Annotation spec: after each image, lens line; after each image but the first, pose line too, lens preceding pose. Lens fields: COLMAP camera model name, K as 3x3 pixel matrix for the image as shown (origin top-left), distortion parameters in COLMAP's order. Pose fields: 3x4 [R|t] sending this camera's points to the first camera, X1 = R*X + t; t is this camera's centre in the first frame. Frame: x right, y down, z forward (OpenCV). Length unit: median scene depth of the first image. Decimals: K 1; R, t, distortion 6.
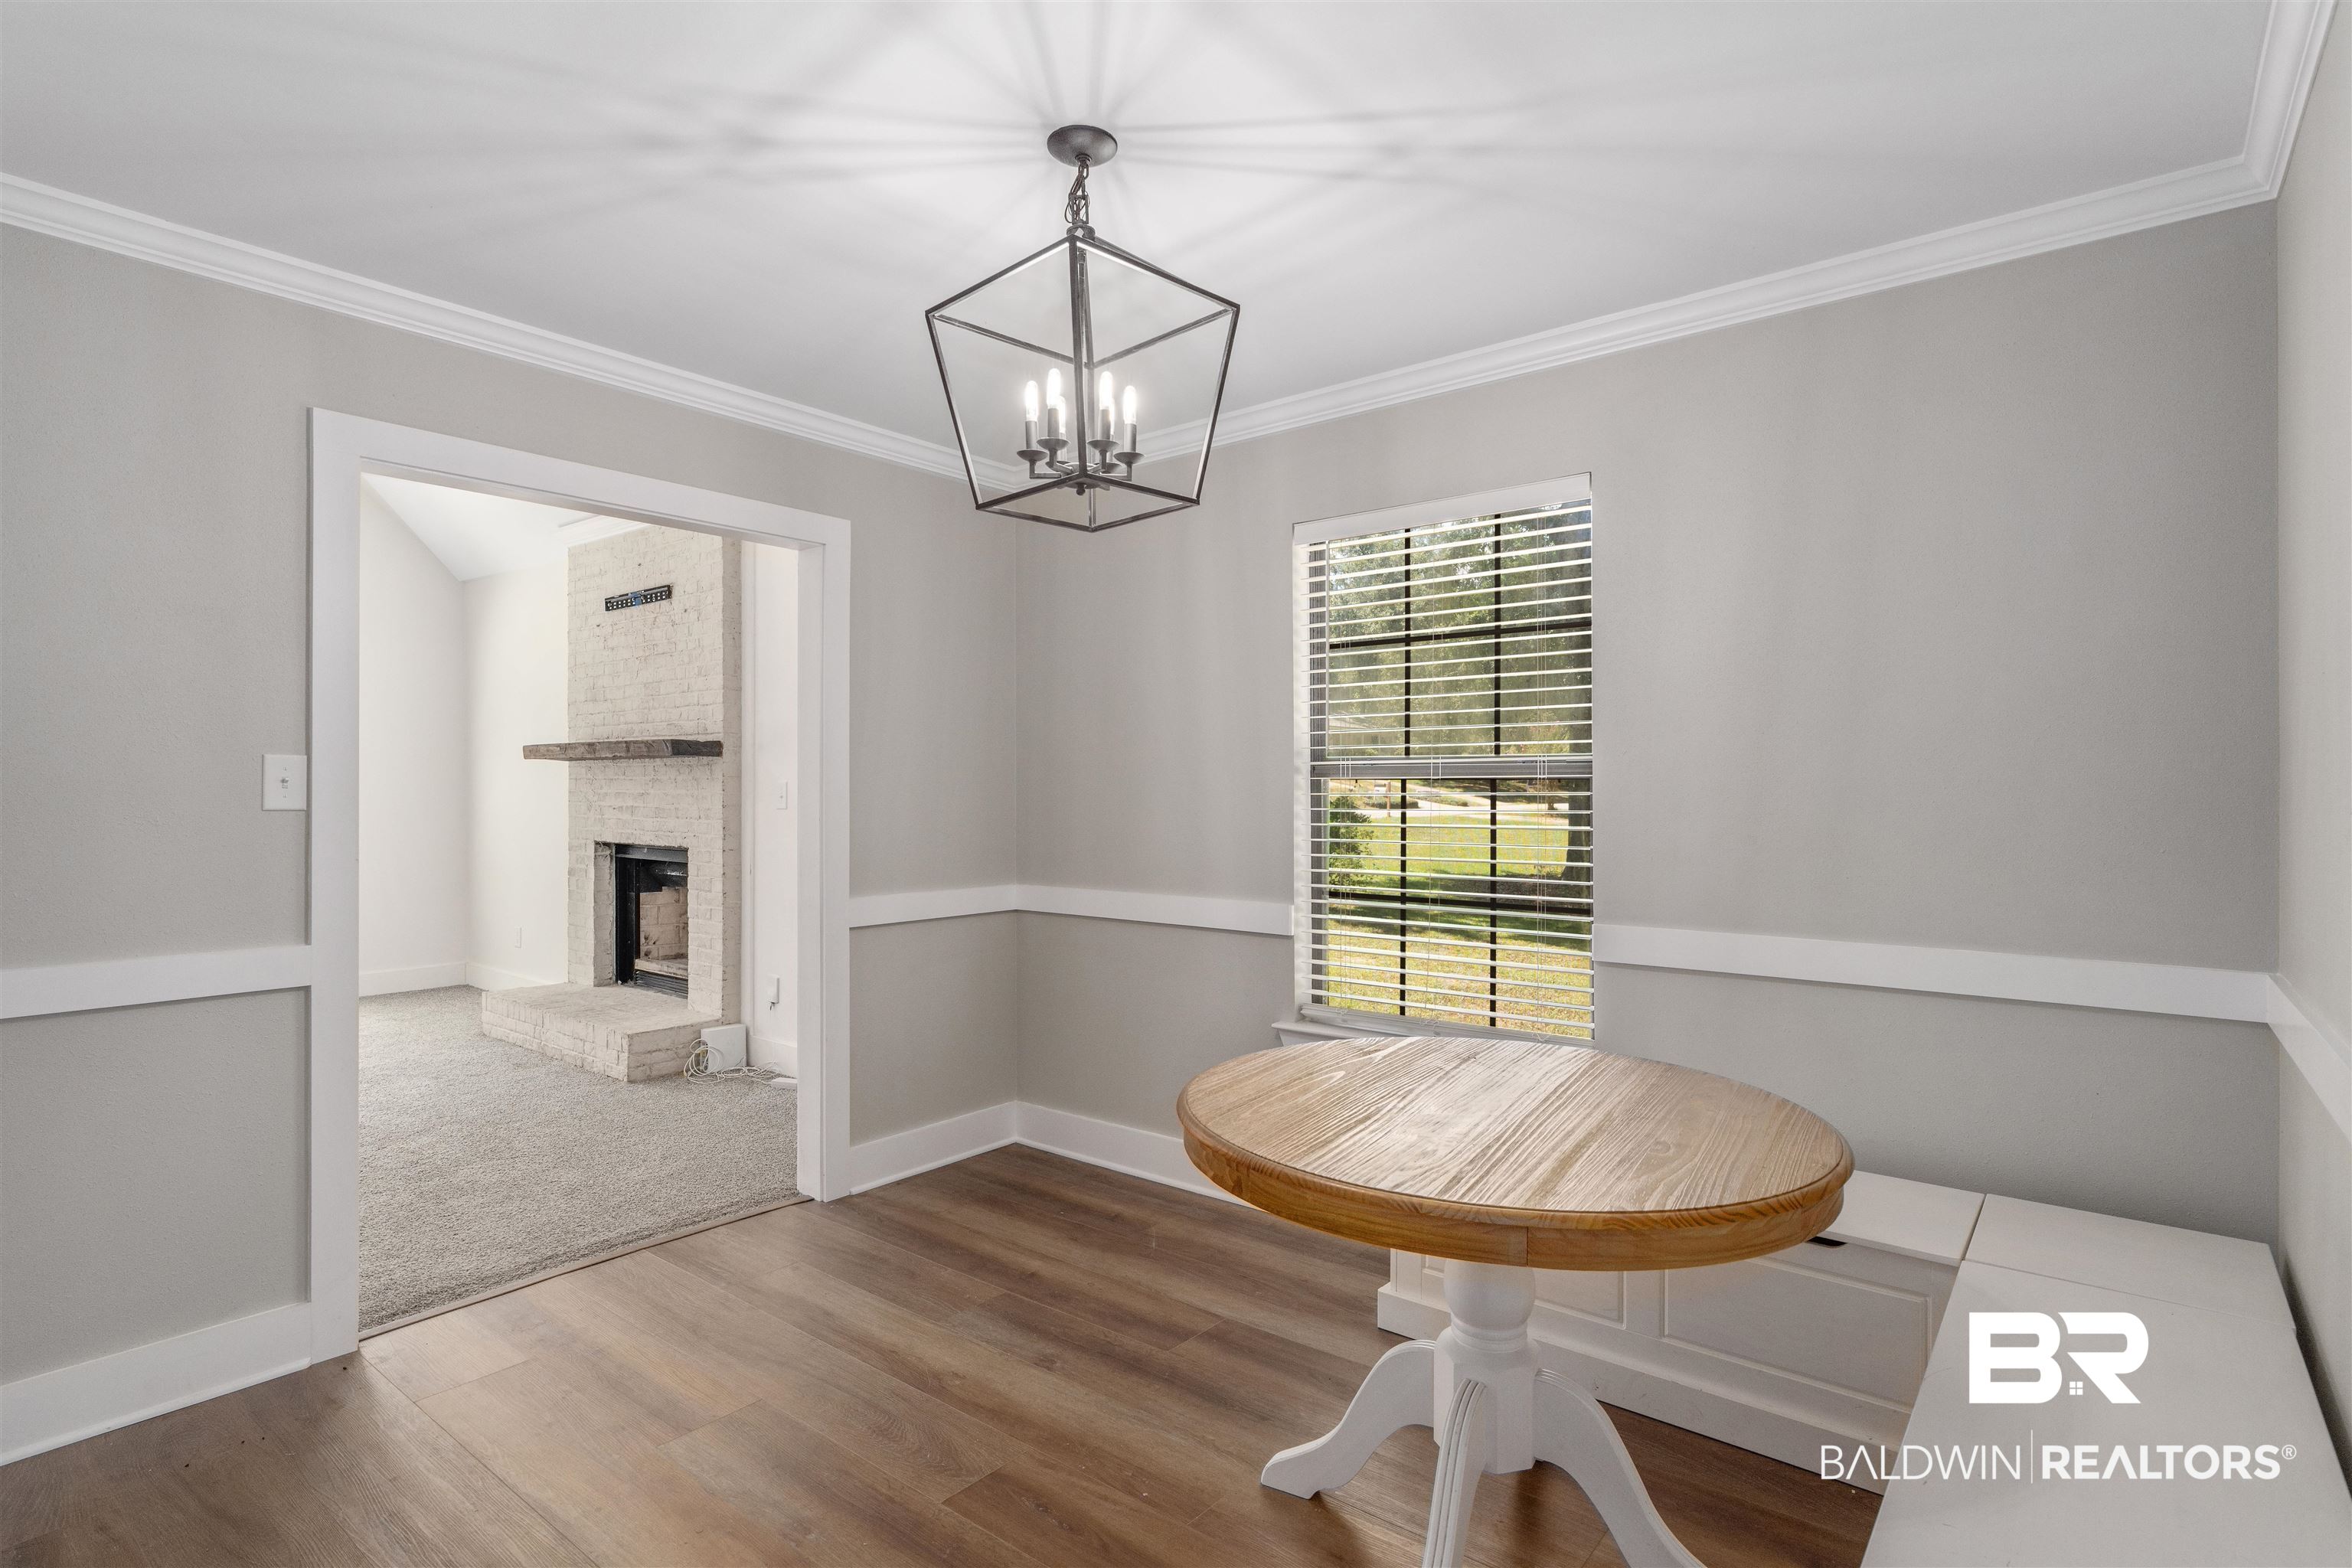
lens RADIAL K [[1169.3, 0, 1176.8], [0, 1169.3, 790.4], [0, 0, 1]] dist [0.000862, 0.000019]
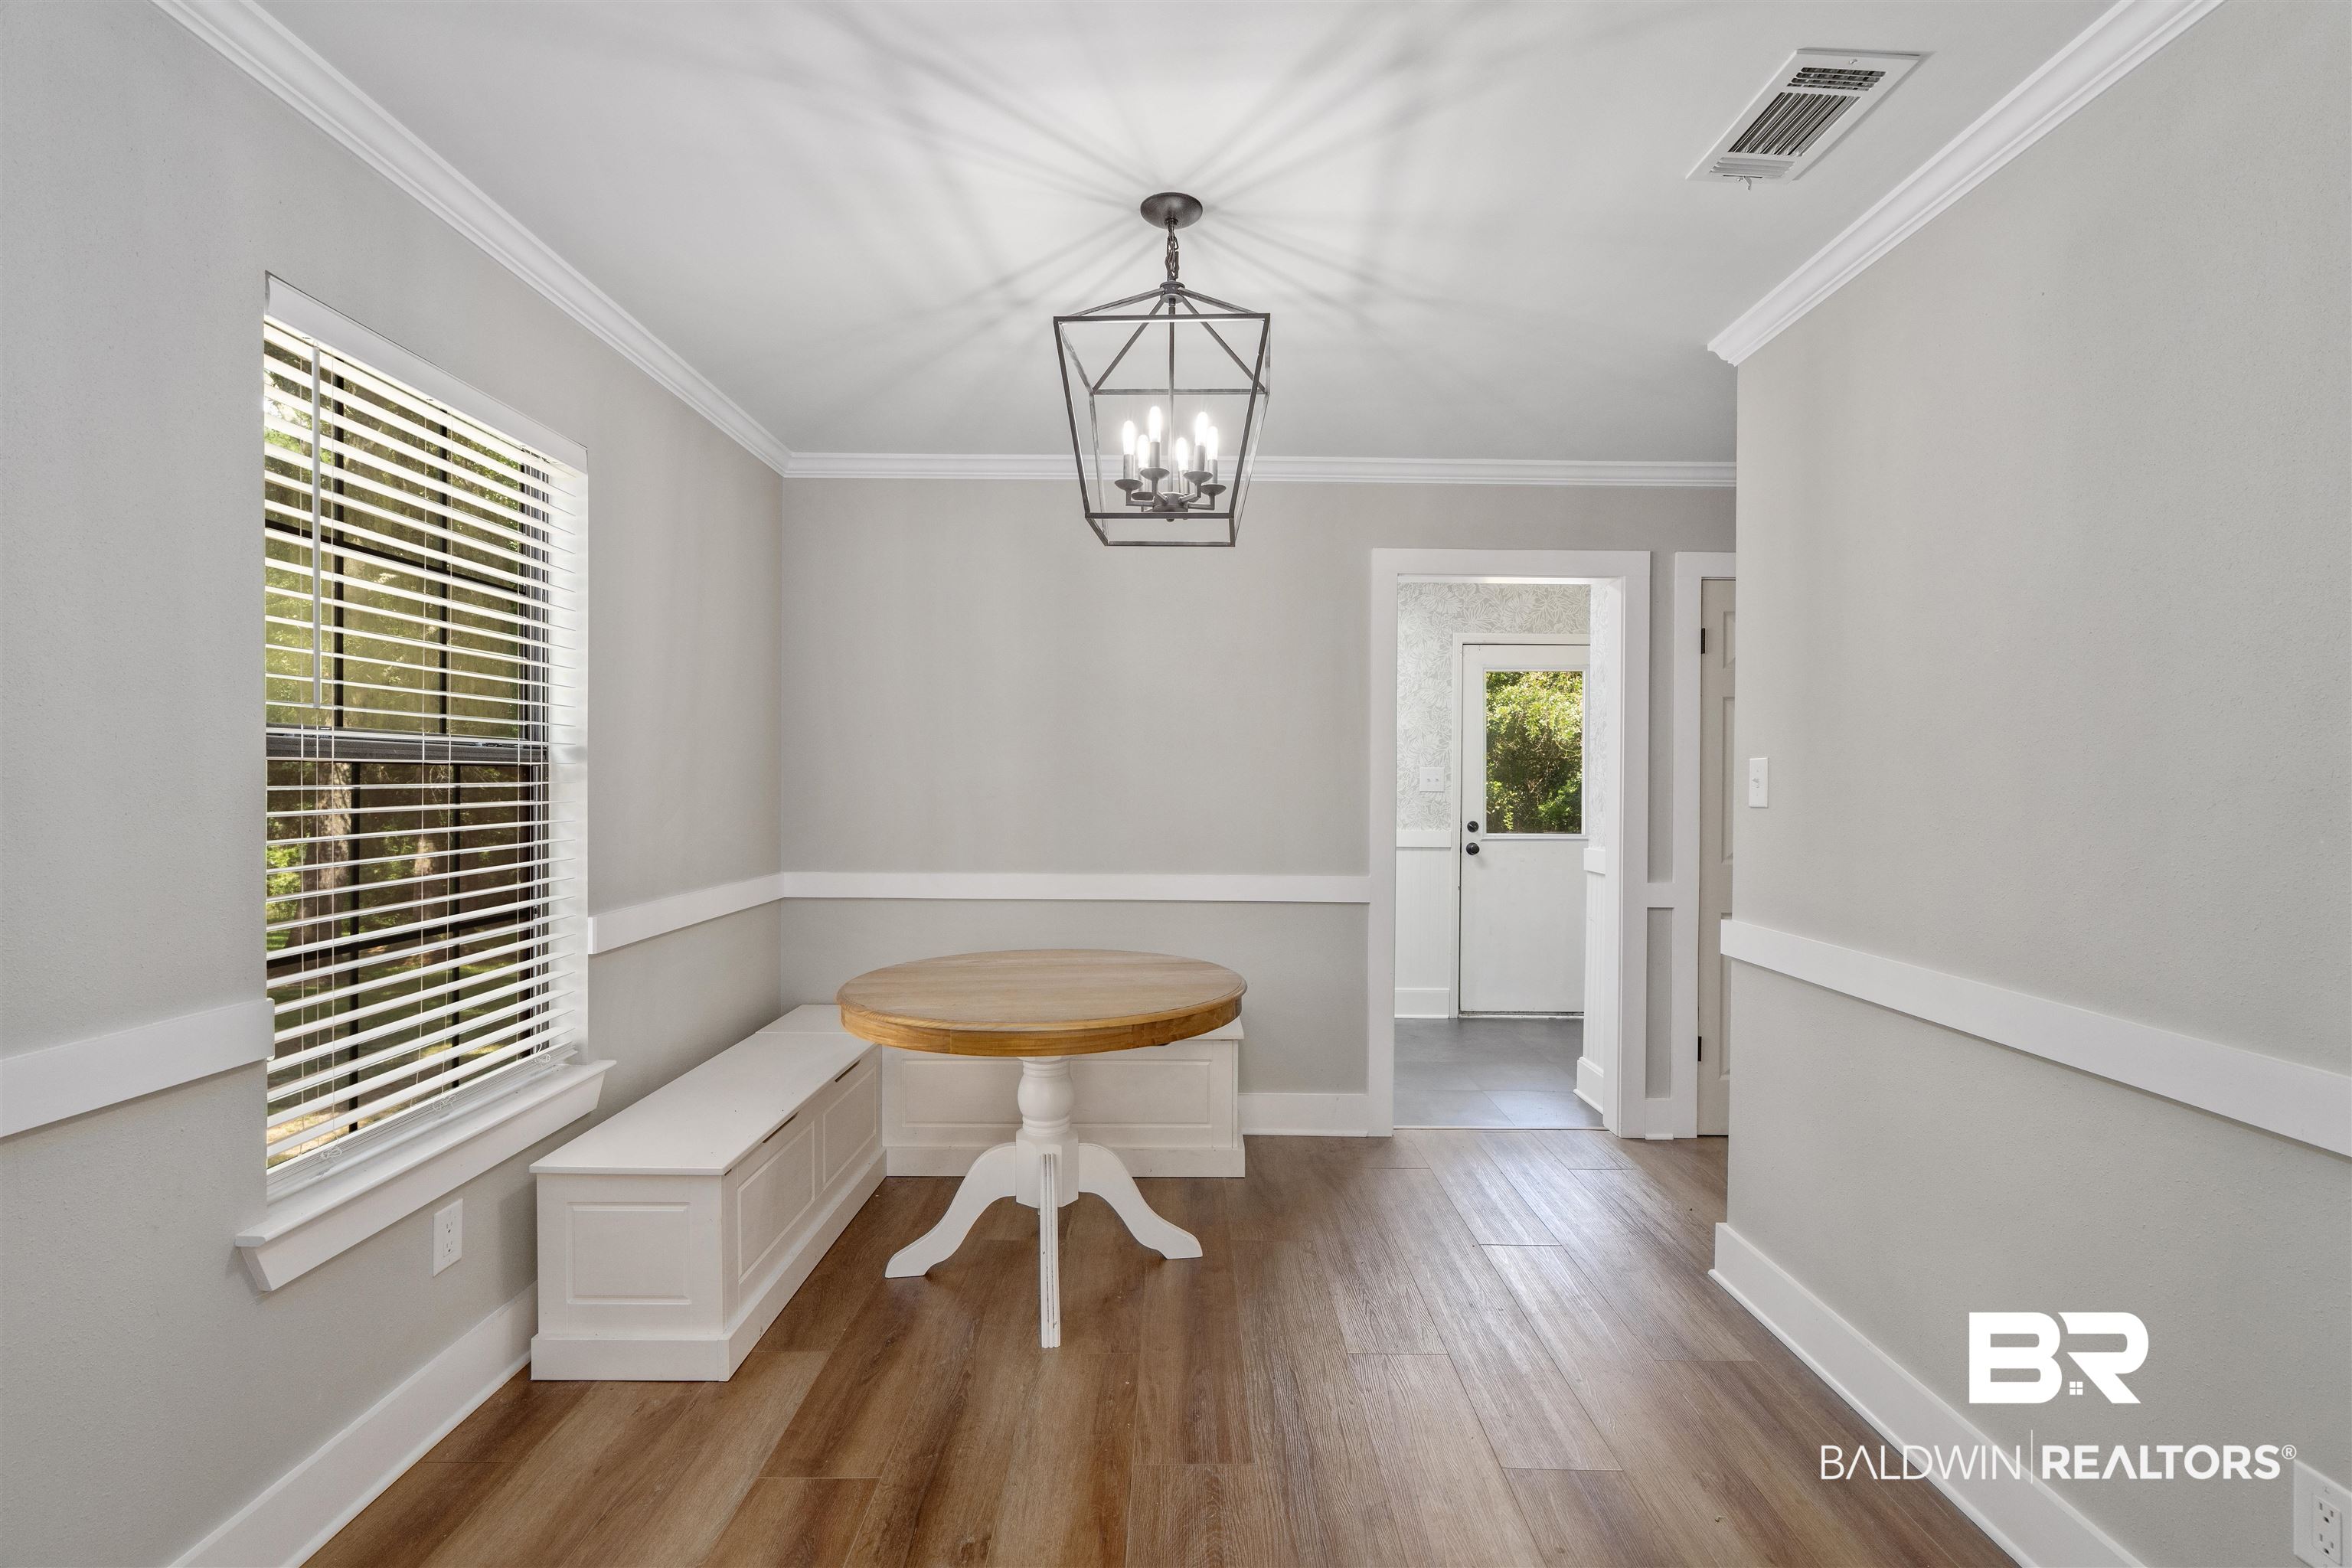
lens RADIAL K [[992.2, 0, 1196.5], [0, 992.2, 780.9], [0, 0, 1]] dist [-0.002309, -0.000229]
pose [[-0.626213, -0.009367, 0.779595, -0.616846], [-0.008317, 0.999951, 0.005334, -0.006419], [-0.779607, -0.003144, -0.626261, 1.152430]]
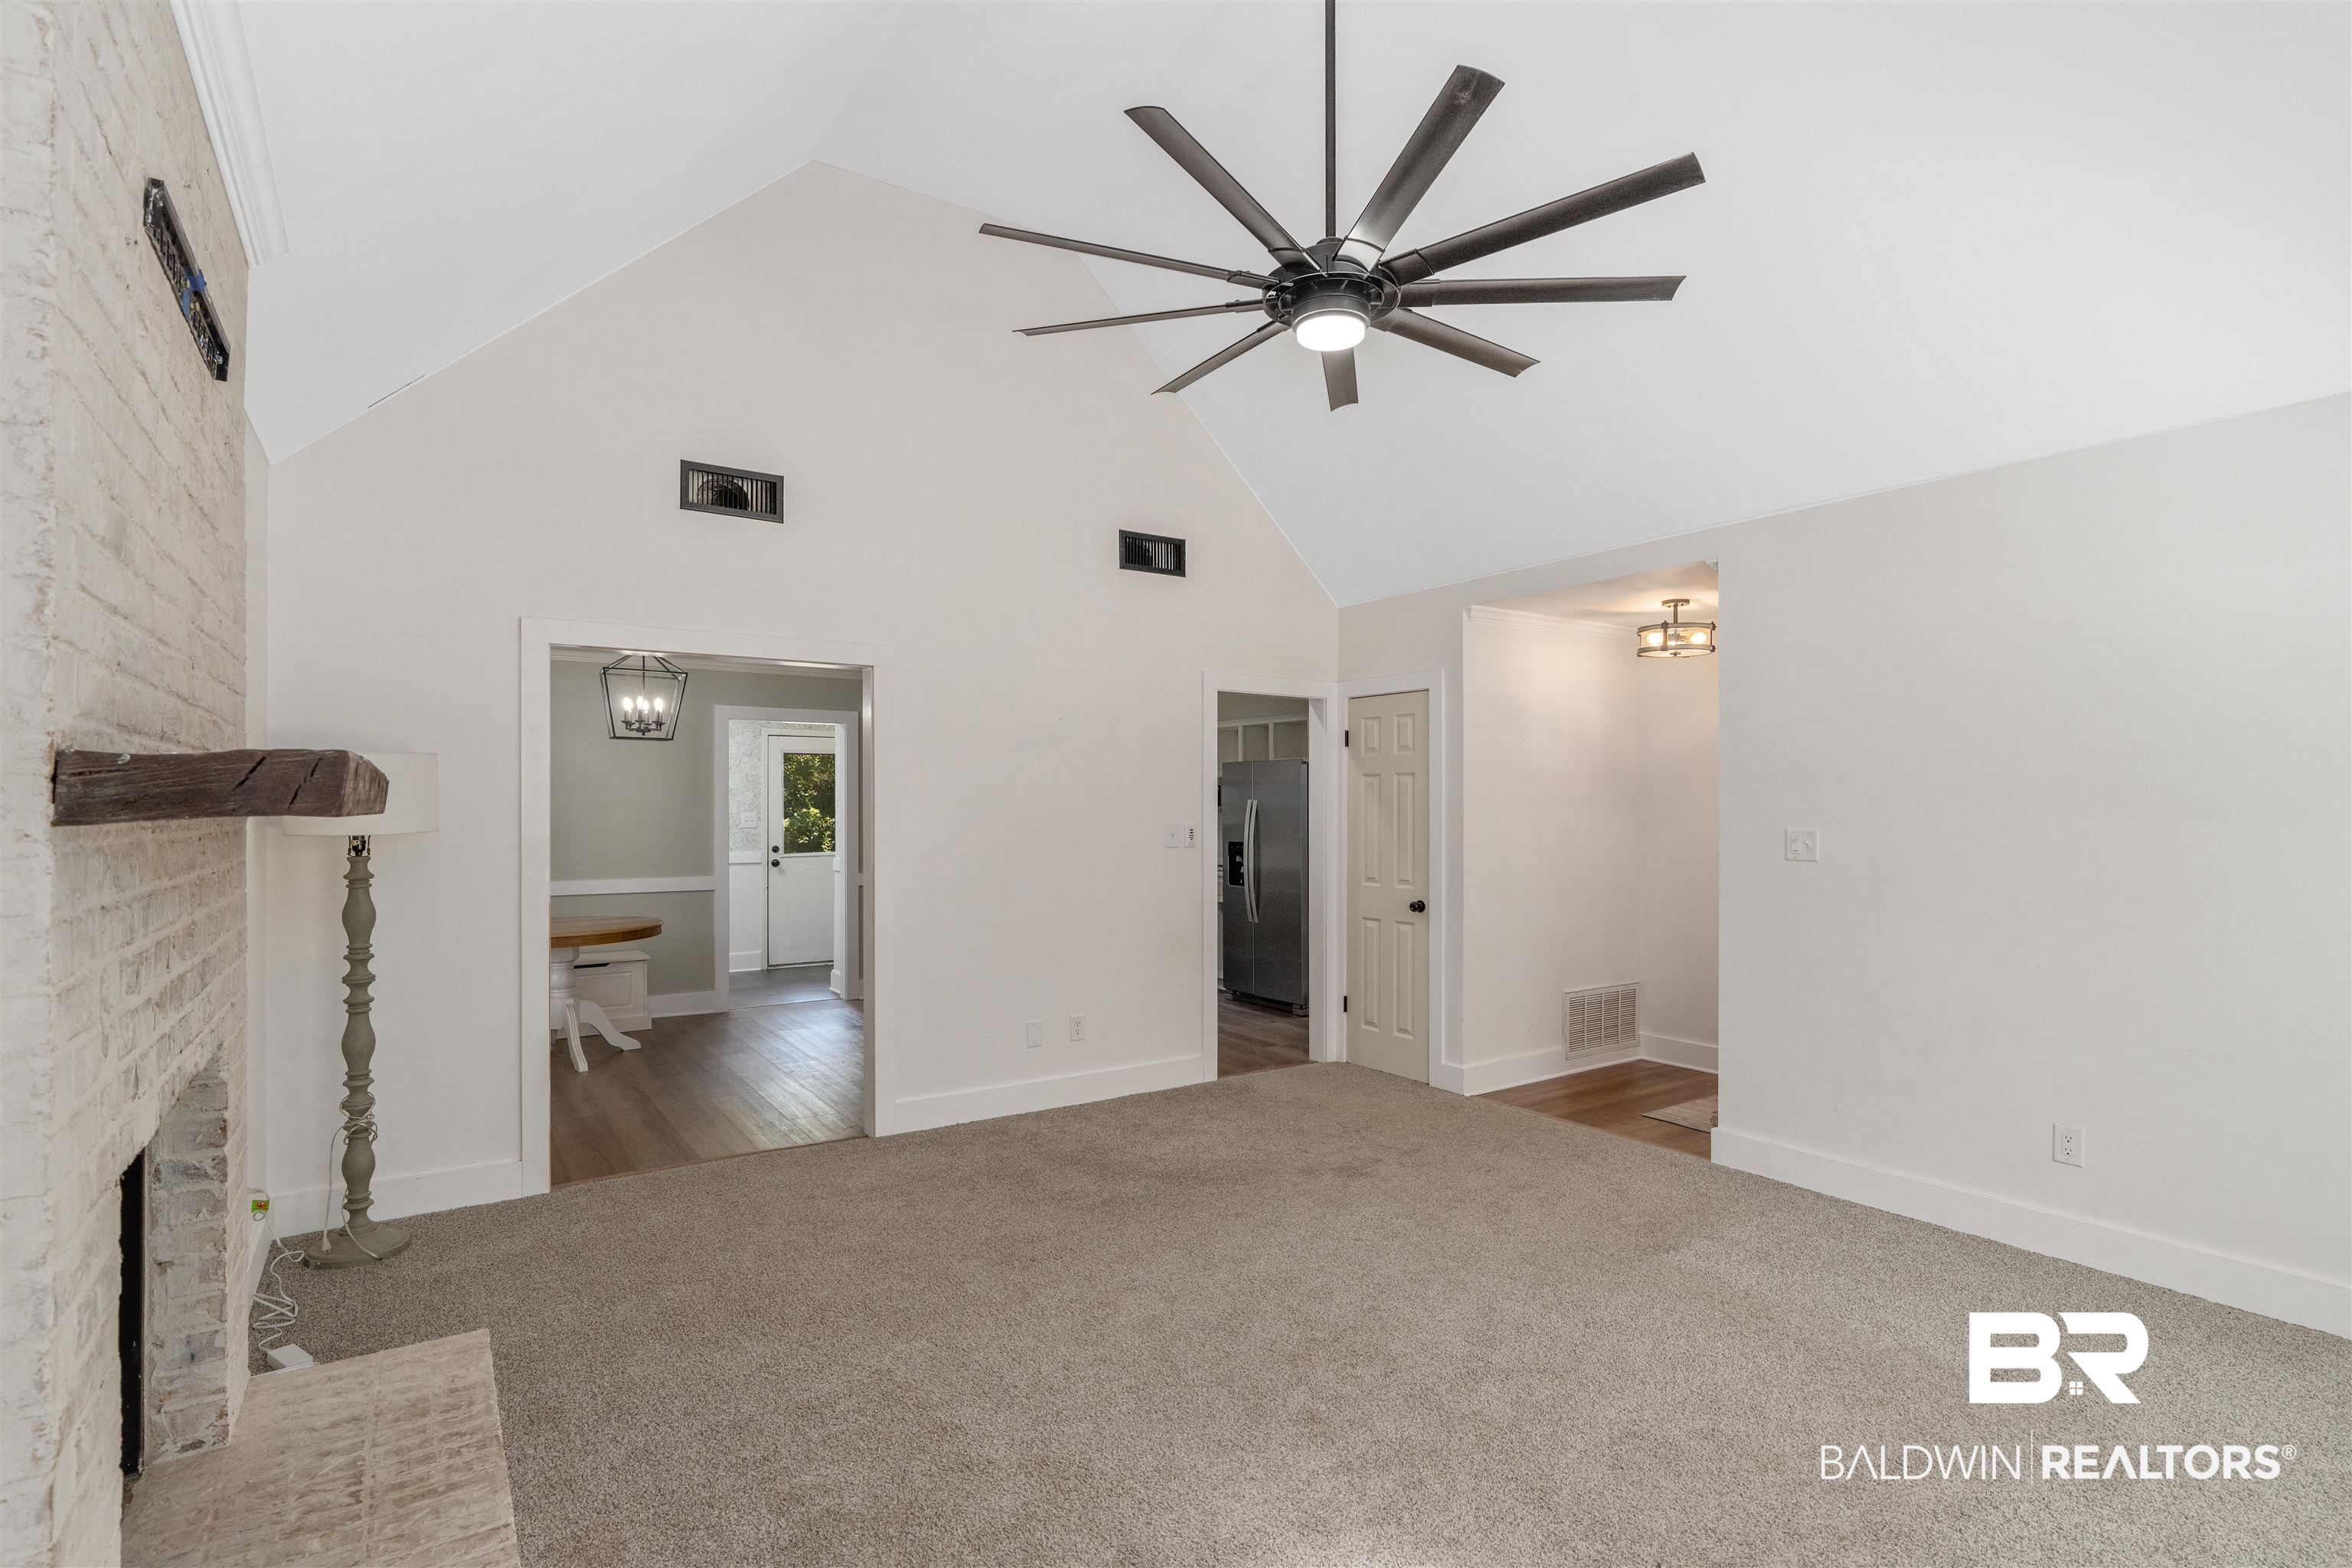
lens RADIAL K [[1132.8, 0, 1173.6], [0, 1132.8, 796.9], [0, 0, 1]] dist [-0.002840, -0.000162]
pose [[-0.954268, 0.000738, 0.298951, -1.595609], [0.000264, 0.999999, -0.001628, -0.063729], [-0.298952, -0.001474, -0.954267, 2.402644]]
